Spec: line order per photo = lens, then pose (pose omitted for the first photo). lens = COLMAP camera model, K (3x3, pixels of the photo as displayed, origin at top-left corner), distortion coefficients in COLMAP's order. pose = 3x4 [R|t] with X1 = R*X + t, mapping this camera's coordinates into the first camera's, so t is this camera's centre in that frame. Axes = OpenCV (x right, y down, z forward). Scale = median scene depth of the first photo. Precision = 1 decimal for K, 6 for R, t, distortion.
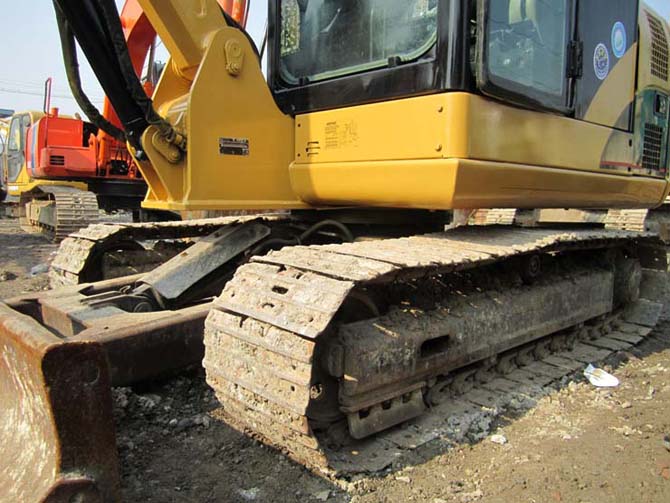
lens RADIAL K [[572.0, 0, 335.0], [0, 572.0, 251.5], [0, 0, 1]] dist [-0.051172, 0.019067]
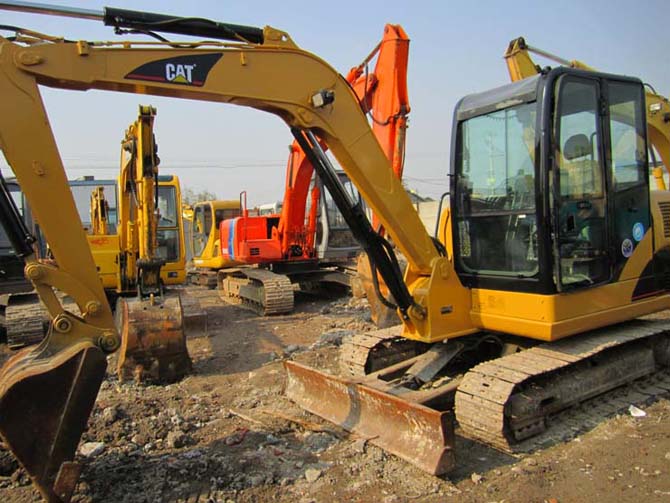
lens RADIAL K [[572.0, 0, 335.0], [0, 572.0, 251.5], [0, 0, 1]] dist [-0.051172, 0.019067]
pose [[0.978539, -0.072296, -0.192964, -0.164264], [0.063620, 0.996681, -0.050798, -0.339168], [0.195996, 0.037431, 0.979890, -1.300287]]
